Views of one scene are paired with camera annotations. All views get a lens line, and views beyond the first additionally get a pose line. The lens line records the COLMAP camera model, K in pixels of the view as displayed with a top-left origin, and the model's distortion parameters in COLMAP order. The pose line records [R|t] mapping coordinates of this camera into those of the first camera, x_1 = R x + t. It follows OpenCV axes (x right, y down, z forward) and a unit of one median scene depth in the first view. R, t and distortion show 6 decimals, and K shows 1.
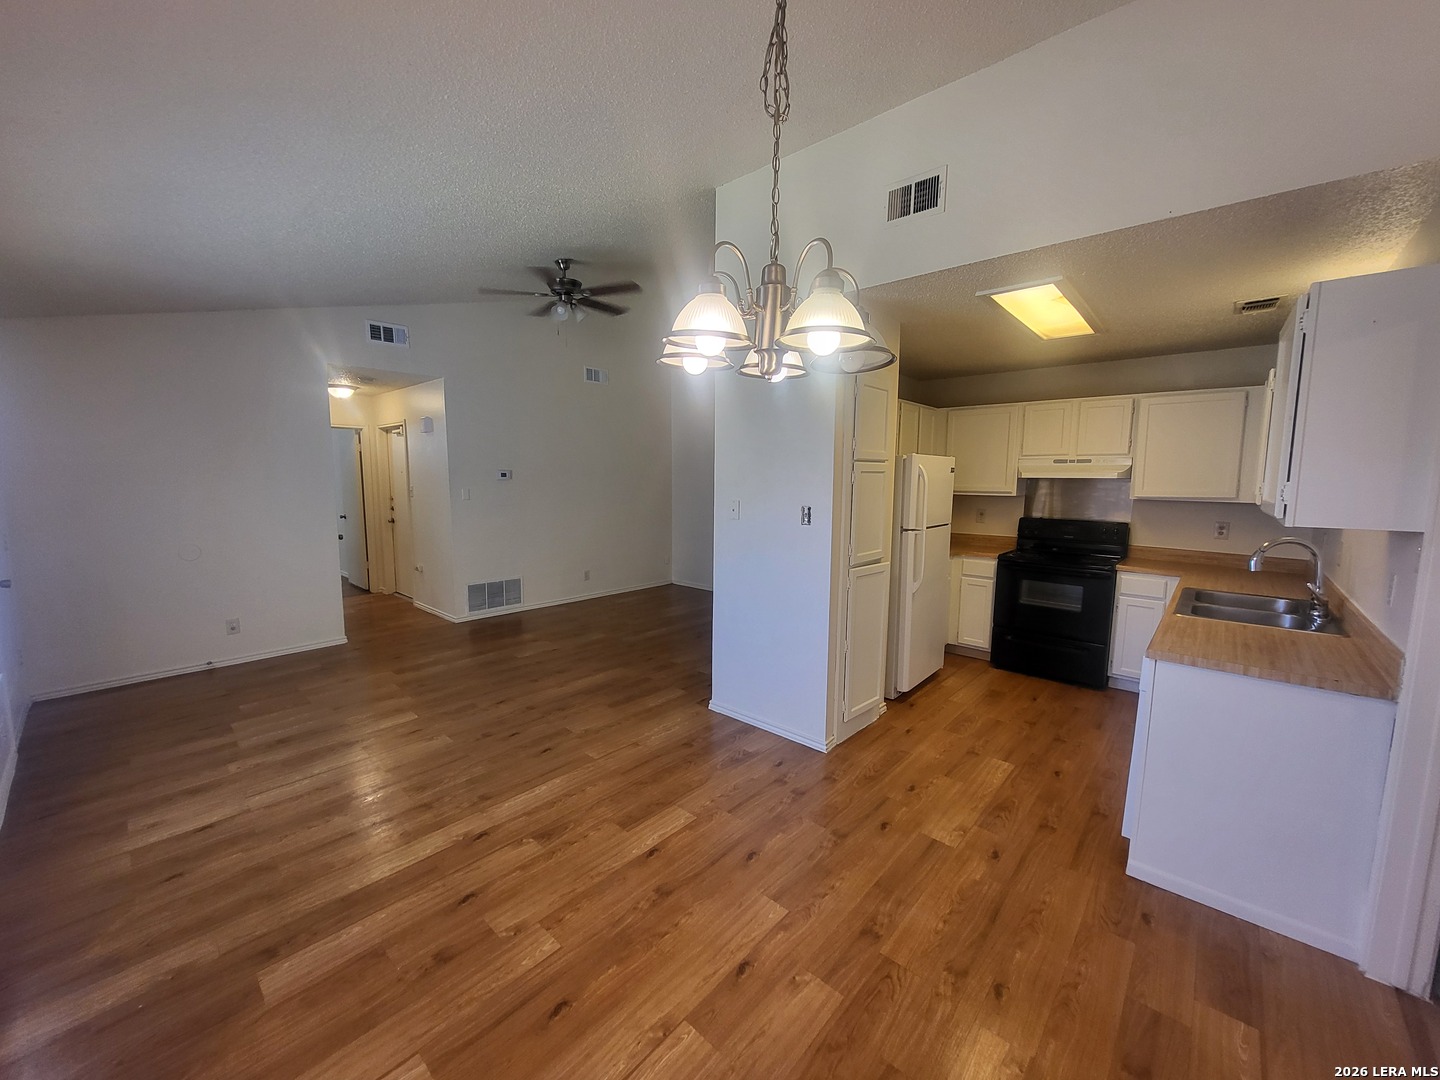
lens RADIAL K [[563.9, 0, 710.3], [0, 563.9, 537.9], [0, 0, 1]] dist [0.000394, -0.000434]
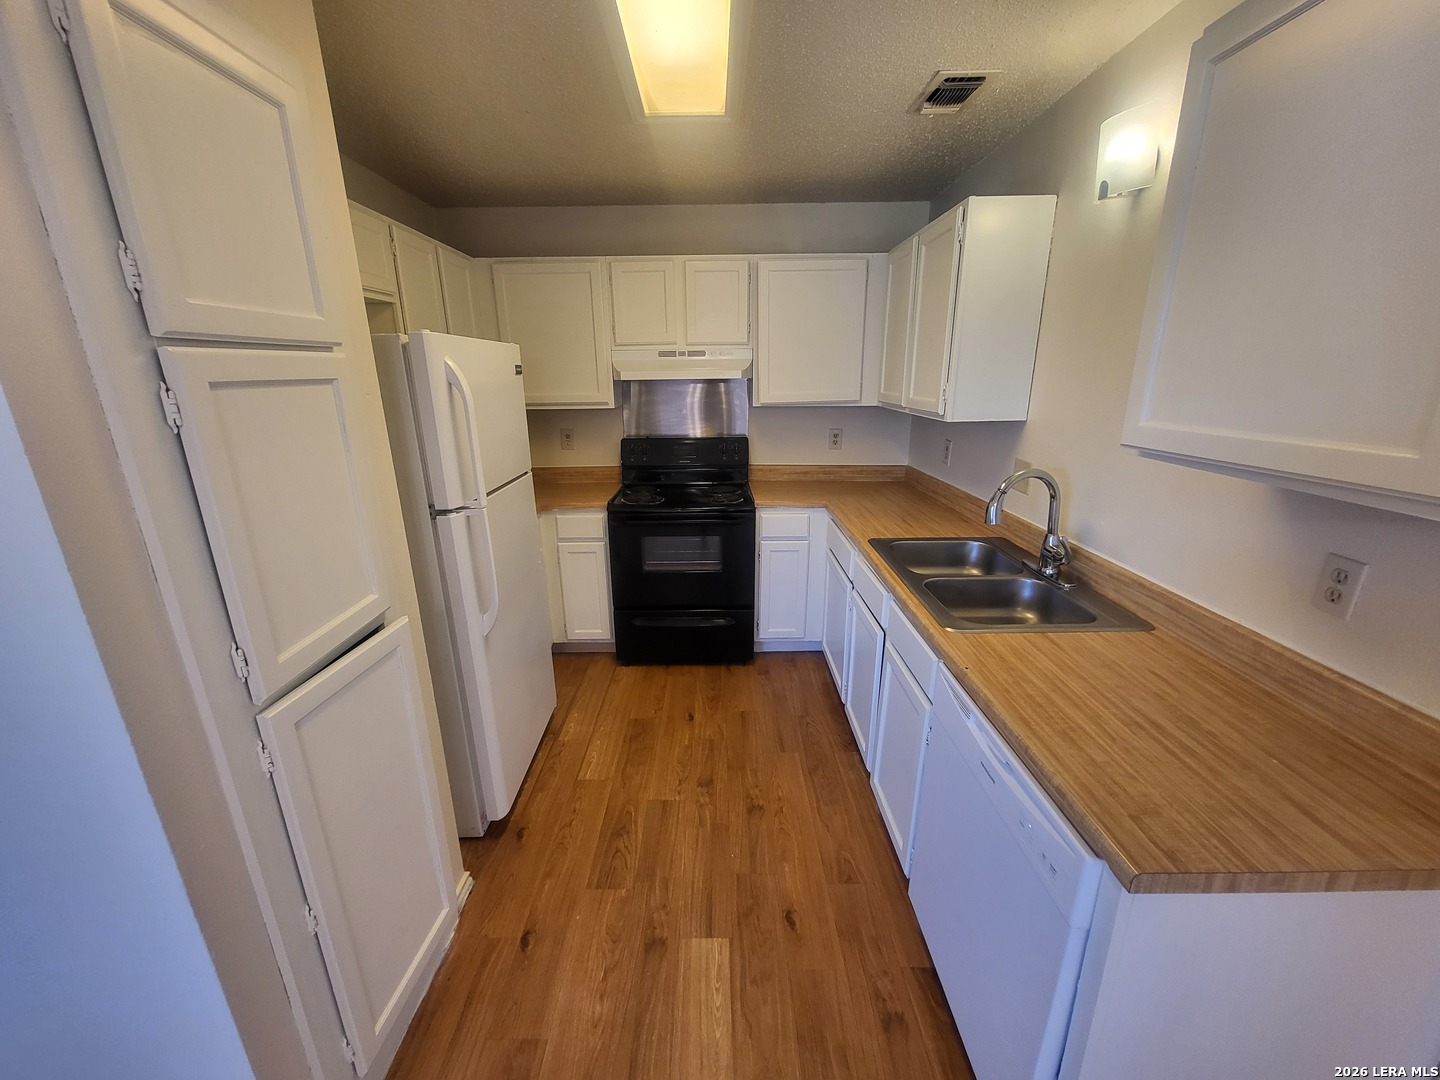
lens RADIAL K [[563.9, 0, 717.6], [0, 563.9, 539.5], [0, 0, 1]] dist [0.000394, -0.000434]
pose [[0.734515, -0.208103, 0.645895, 0.204830], [0.091056, 0.973434, 0.210085, -0.063100], [-0.672455, -0.095497, 0.733951, 0.502851]]
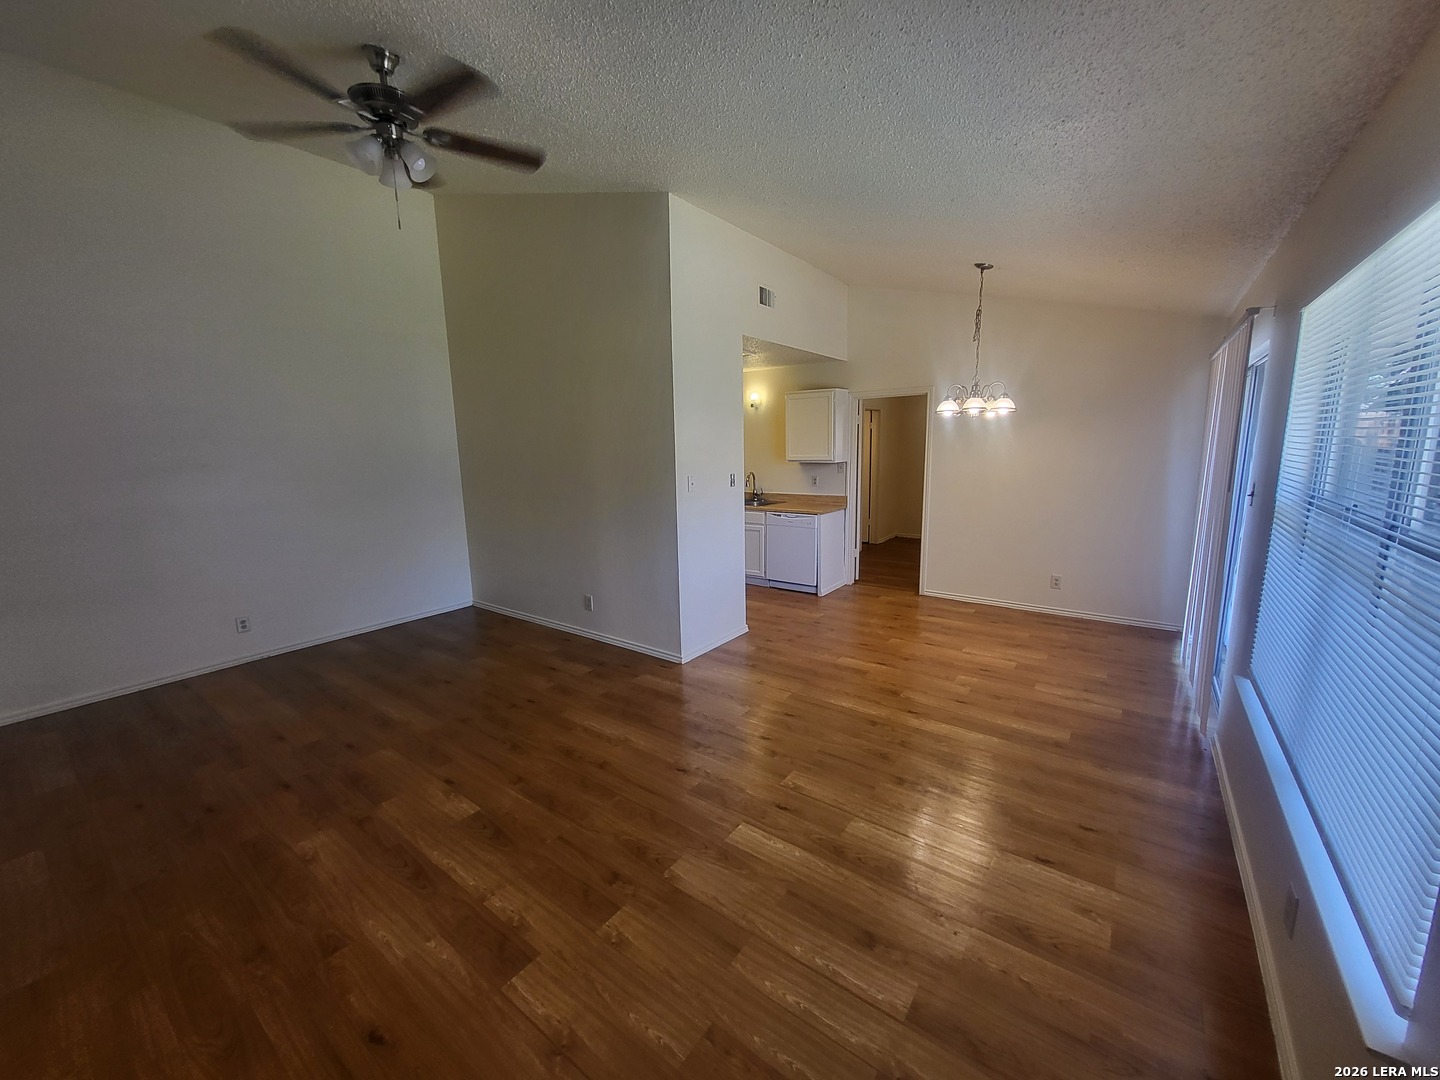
lens RADIAL K [[563.9, 0, 712.4], [0, 563.9, 536.9], [0, 0, 1]] dist [0.000394, -0.000434]
pose [[-0.096490, -0.169416, 0.980810, -1.050941], [0.131992, 0.974527, 0.181316, -0.137881], [-0.986543, 0.146954, -0.071671, 0.967806]]
